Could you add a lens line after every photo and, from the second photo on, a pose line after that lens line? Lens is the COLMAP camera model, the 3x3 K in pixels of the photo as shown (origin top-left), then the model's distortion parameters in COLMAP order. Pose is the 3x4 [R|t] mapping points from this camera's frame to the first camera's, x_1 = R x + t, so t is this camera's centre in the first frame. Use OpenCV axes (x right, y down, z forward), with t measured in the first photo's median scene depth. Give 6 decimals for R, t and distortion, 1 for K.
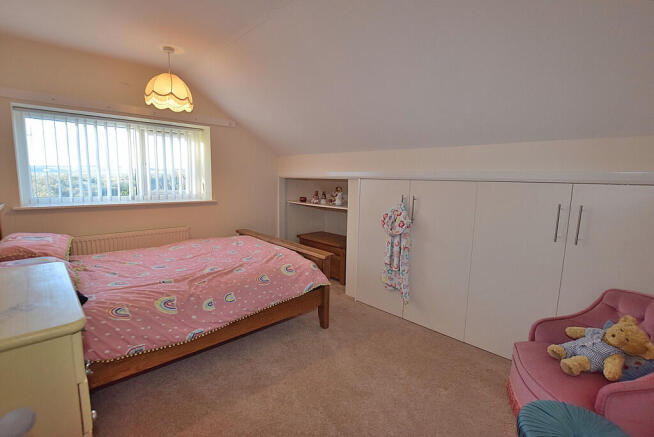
lens RADIAL K [[291.6, 0, 327.4], [0, 291.6, 216.9], [0, 0, 1]] dist [-0.024455, 0.000226]
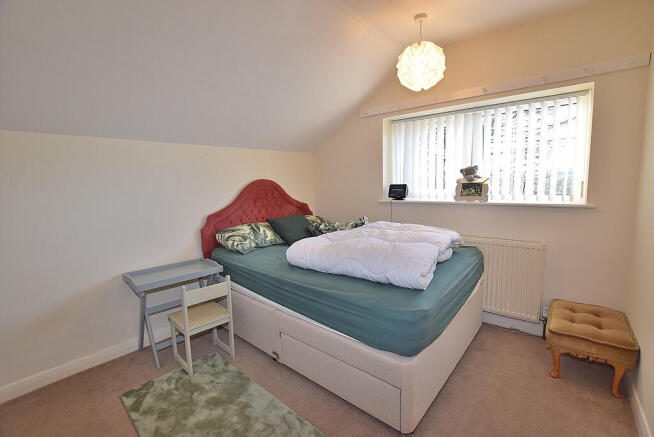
lens RADIAL K [[291.6, 0, 327.4], [0, 291.6, 216.9], [0, 0, 1]] dist [-0.024455, 0.000226]
pose [[0.090092, 0.098779, -0.991023, 0.188256], [-0.091463, 0.991685, 0.090530, -0.042957], [0.991725, 0.082486, 0.098377, 0.489890]]
